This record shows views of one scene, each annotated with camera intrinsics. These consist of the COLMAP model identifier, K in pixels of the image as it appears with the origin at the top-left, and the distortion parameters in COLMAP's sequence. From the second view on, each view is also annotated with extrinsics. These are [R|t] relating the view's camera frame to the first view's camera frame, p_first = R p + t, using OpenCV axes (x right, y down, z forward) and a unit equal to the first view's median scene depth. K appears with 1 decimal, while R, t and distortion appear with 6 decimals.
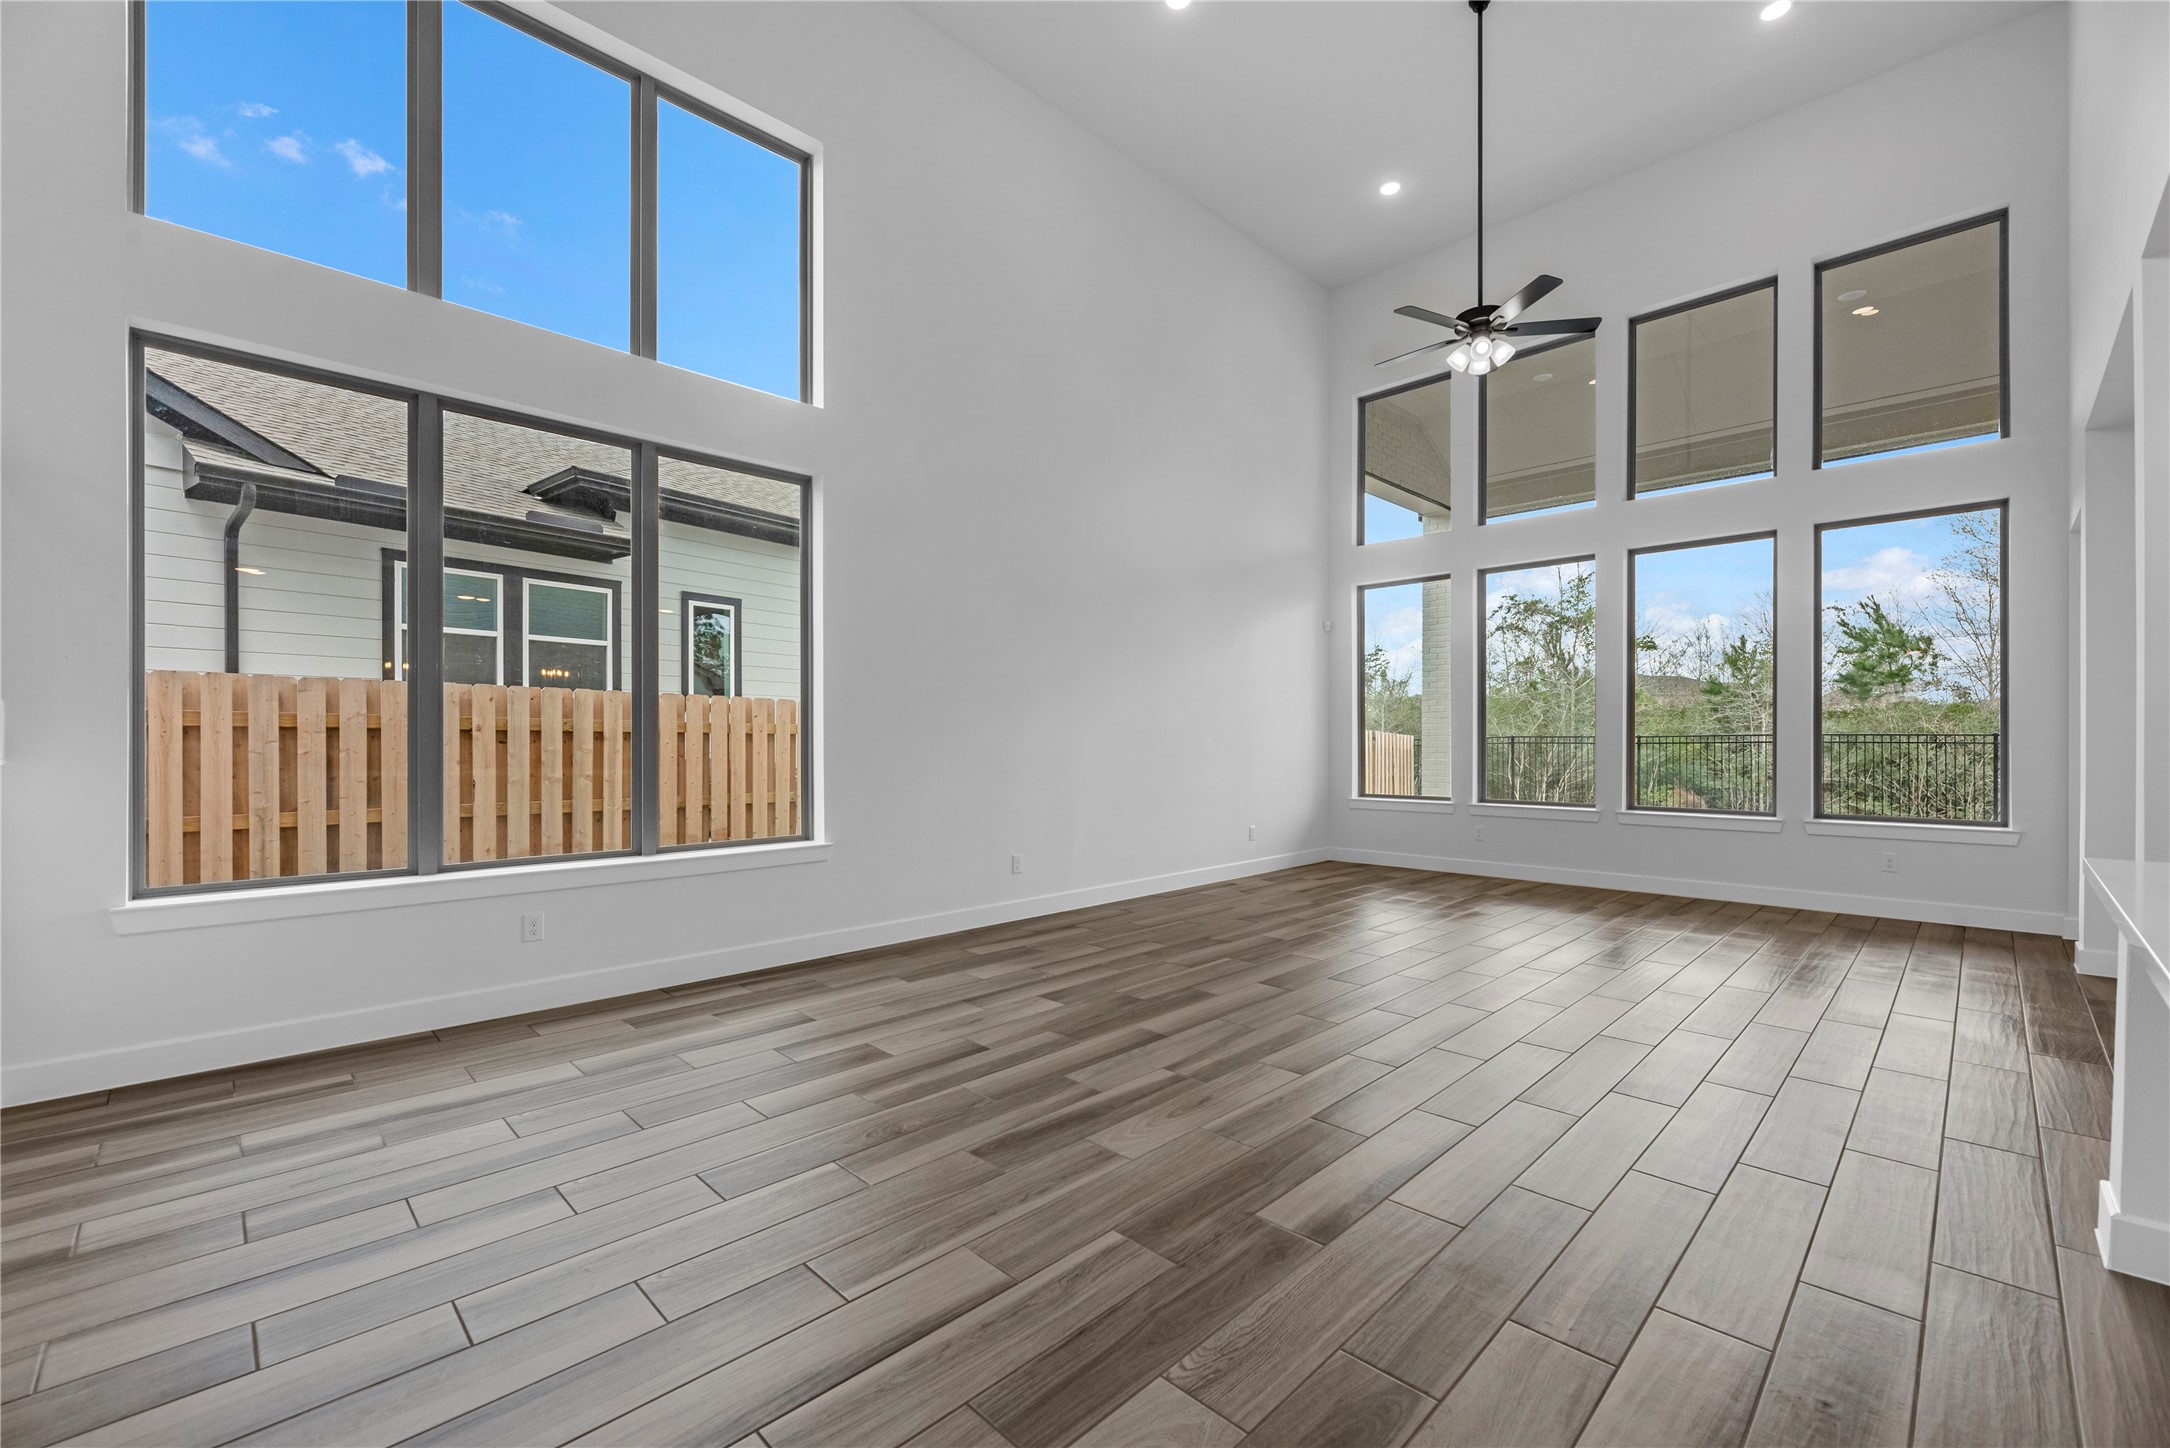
lens RADIAL K [[895.3, 0, 1080.8], [0, 895.3, 735.5], [0, 0, 1]] dist [-0.002042, 0.000331]
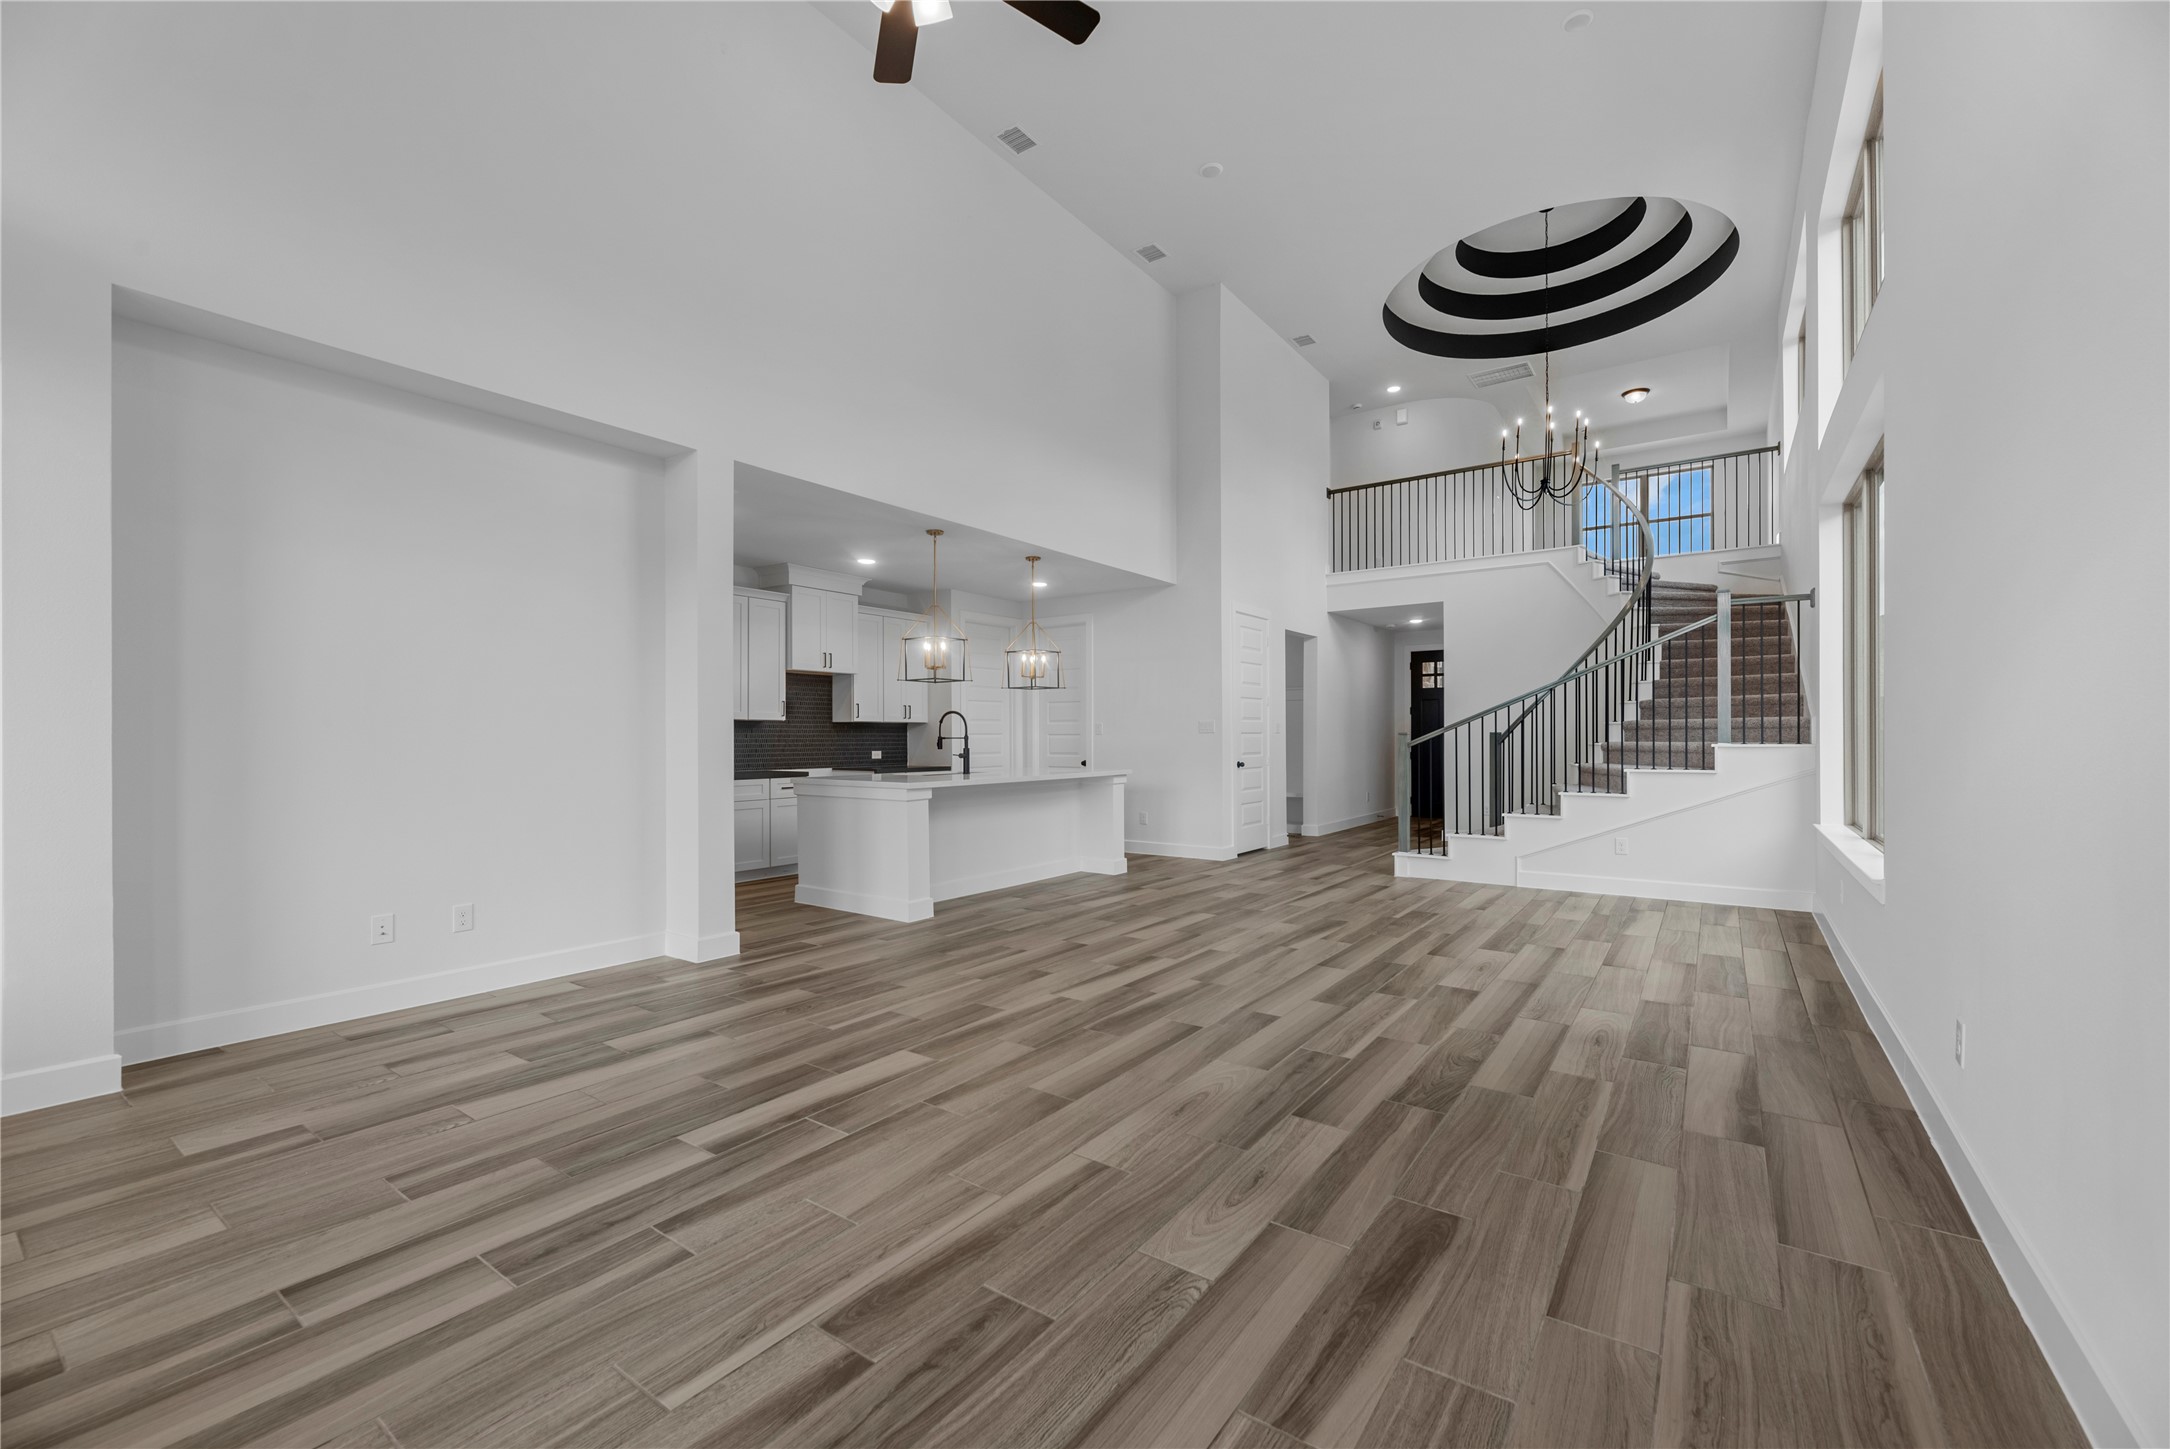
lens RADIAL K [[895.3, 0, 1089.3], [0, 895.3, 718.9], [0, 0, 1]] dist [-0.002042, 0.000331]
pose [[-0.982597, 0.001801, -0.185743, 0.444740], [0.006053, 0.999732, -0.022329, 0.004638], [0.185653, -0.023064, -0.982345, 1.496904]]
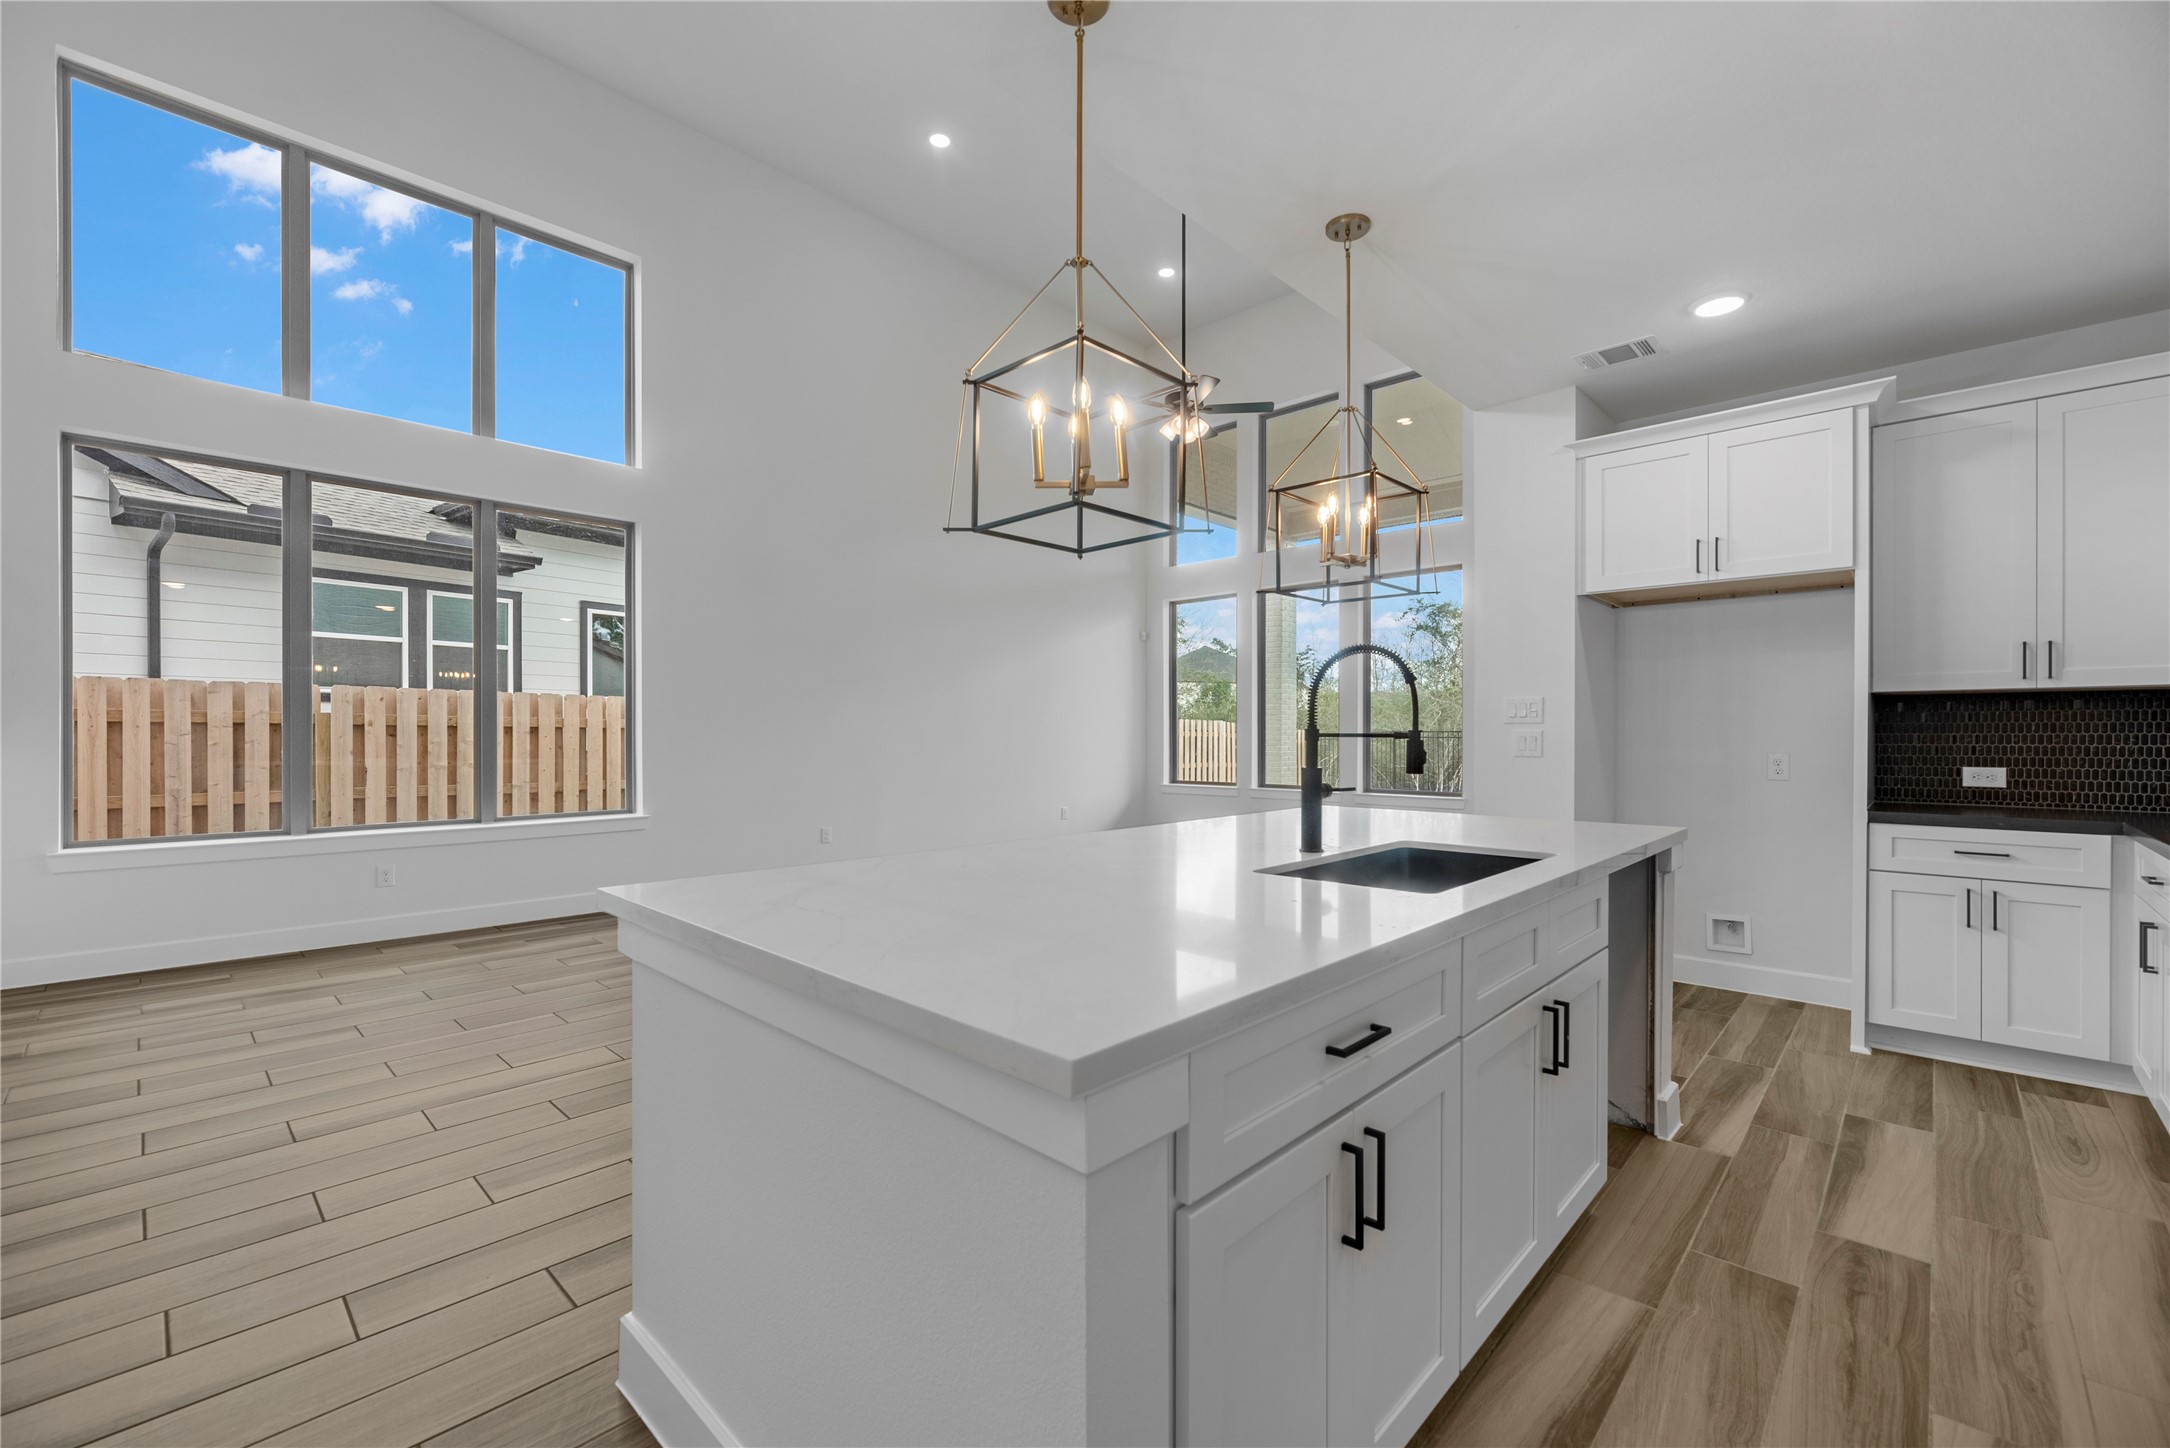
lens RADIAL K [[895.3, 0, 1099.4], [0, 895.3, 732.8], [0, 0, 1]] dist [-0.002042, 0.000331]
pose [[0.999036, 0.000188, 0.043895, 0.266478], [-0.000280, 0.999998, 0.002082, 0.001418], [-0.043895, -0.002092, 0.999034, -0.250718]]
